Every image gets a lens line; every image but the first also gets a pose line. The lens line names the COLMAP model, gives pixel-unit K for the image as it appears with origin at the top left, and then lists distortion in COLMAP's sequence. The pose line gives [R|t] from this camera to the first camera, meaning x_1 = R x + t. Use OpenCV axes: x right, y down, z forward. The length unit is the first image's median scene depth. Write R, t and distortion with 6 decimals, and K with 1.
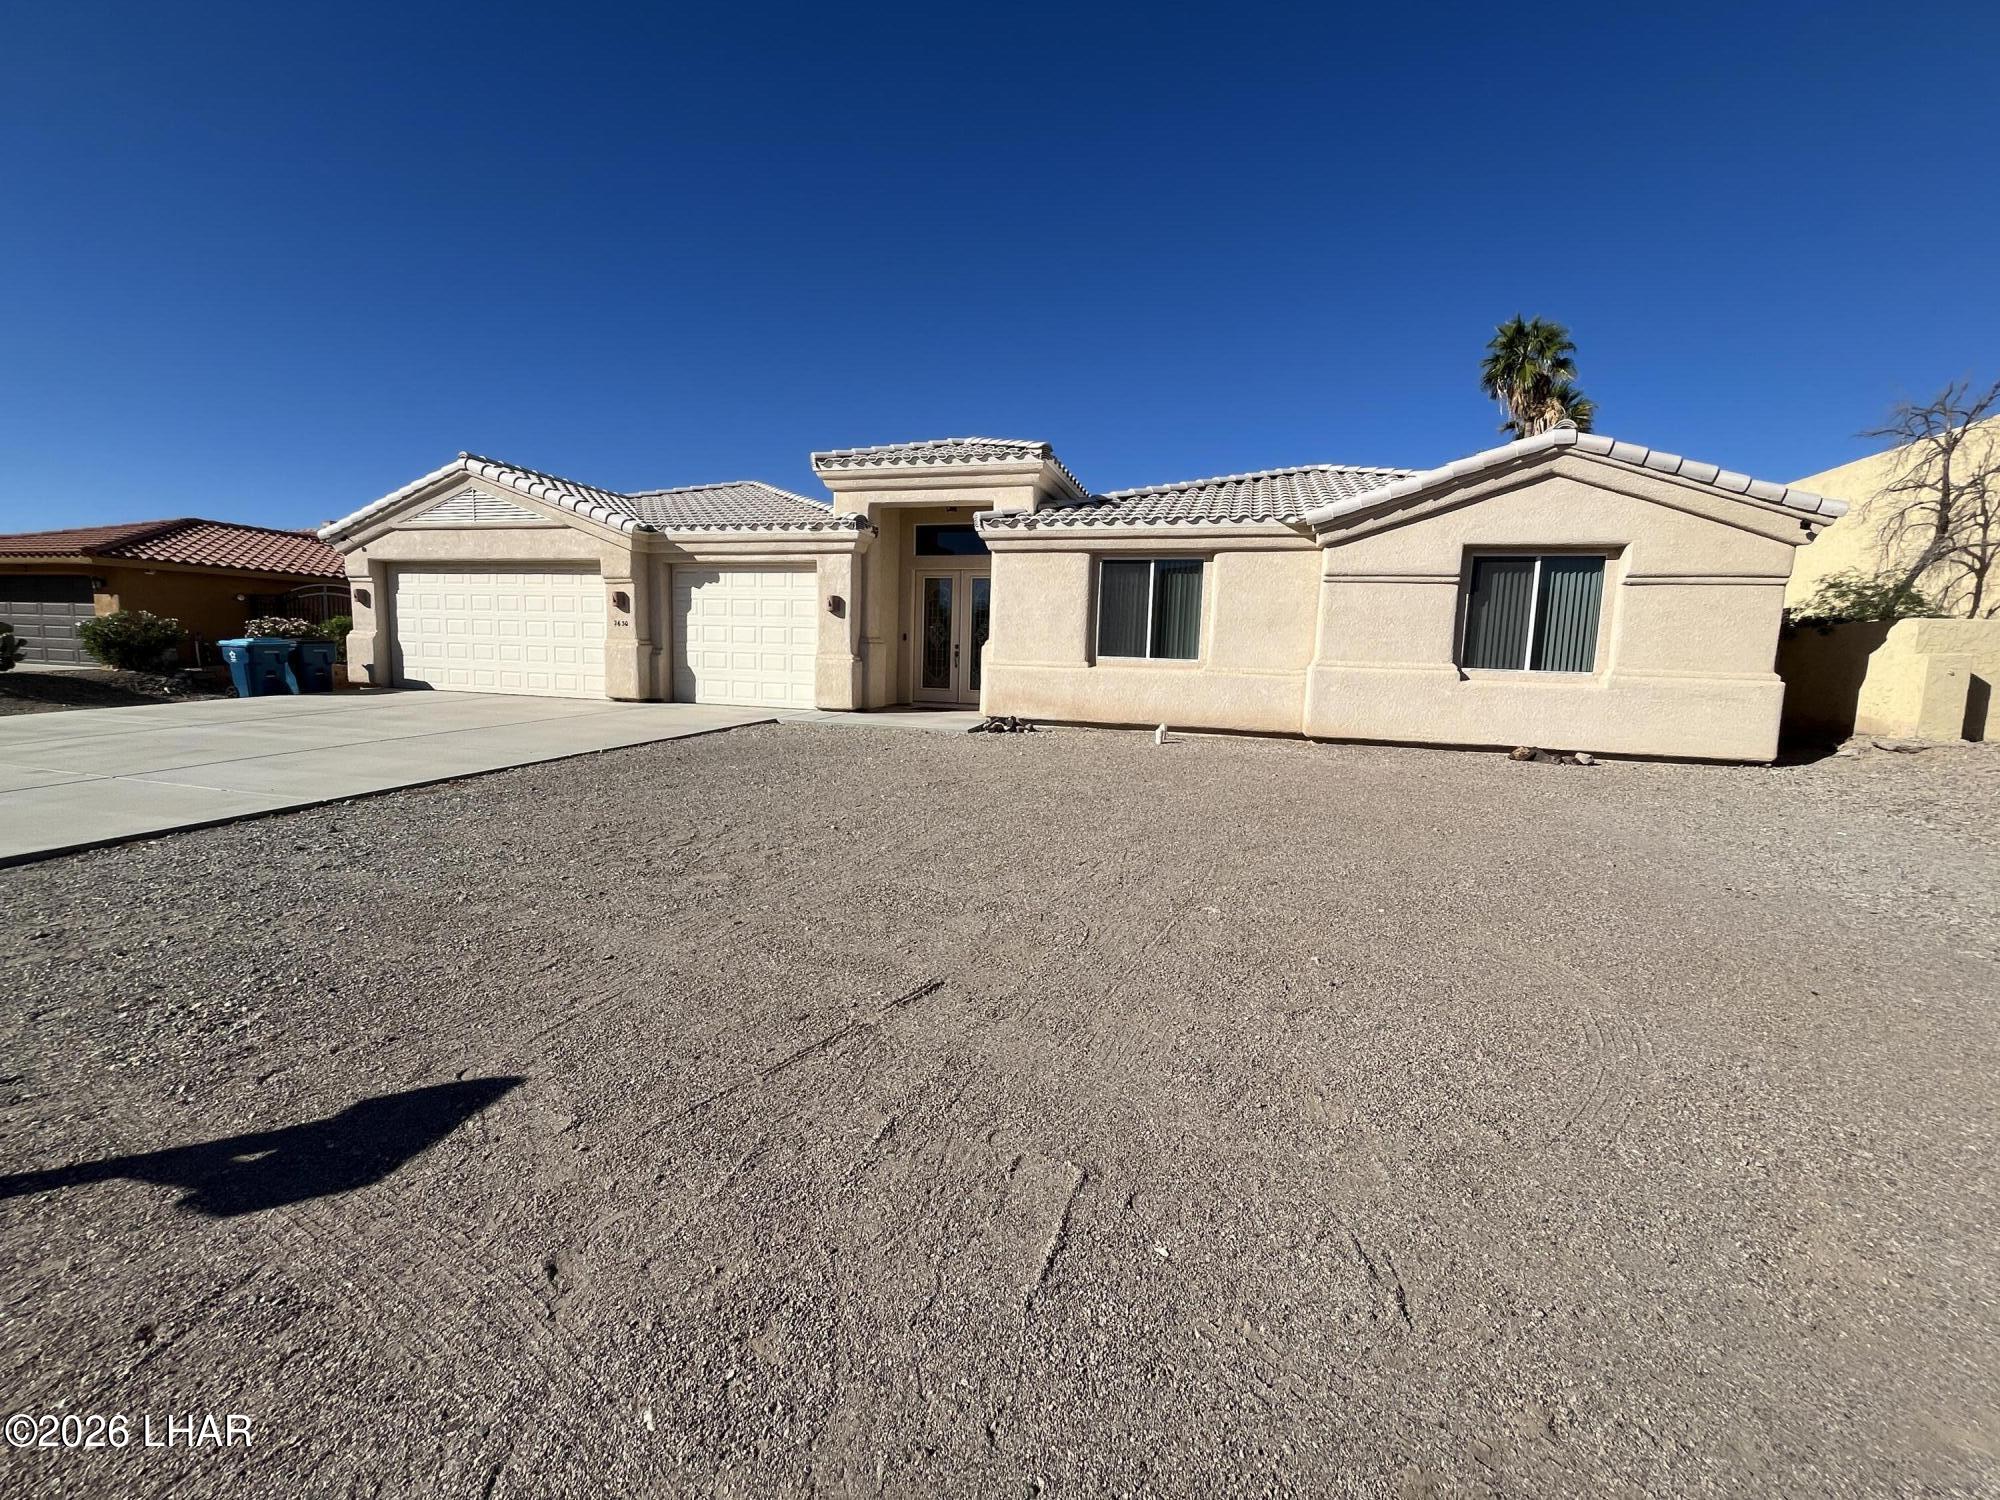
lens RADIAL K [[804.5, 0, 1002.3], [0, 804.5, 754.2], [0, 0, 1]] dist [-0.006091, 0.000269]
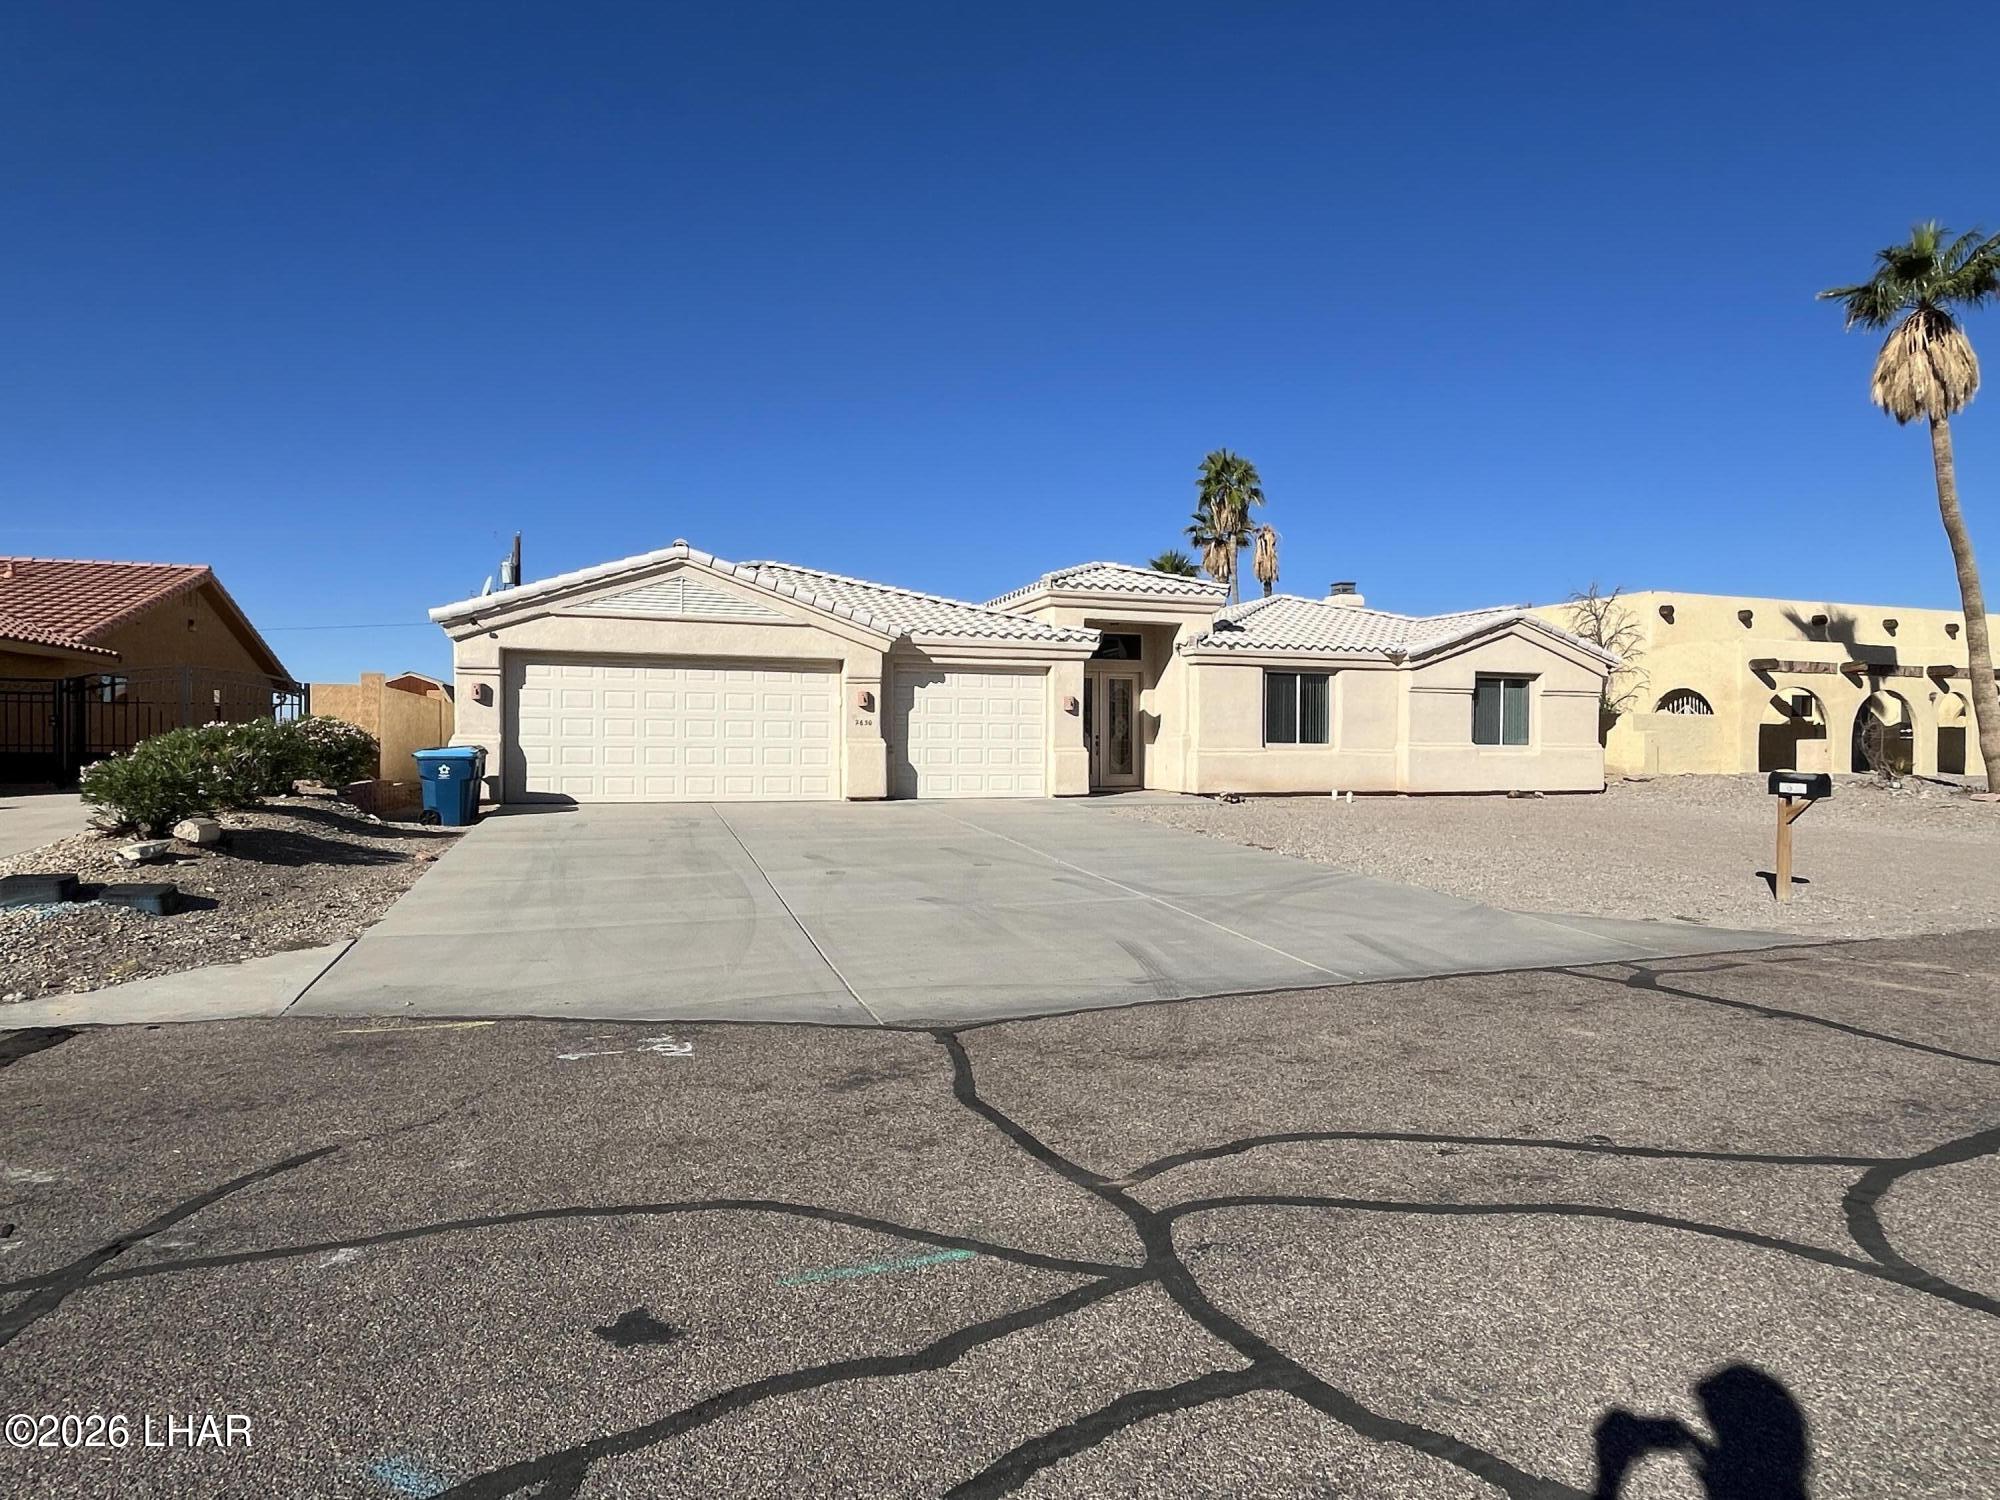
lens RADIAL K [[1080.9, 0, 994.1], [0, 1080.9, 750.5], [0, 0, 1]] dist [0.002277, 0.000126]
pose [[0.822644, -0.032442, 0.567630, -1.156520], [0.087354, 0.993729, -0.069804, -0.022014], [-0.561806, 0.107009, 0.820319, -0.197510]]
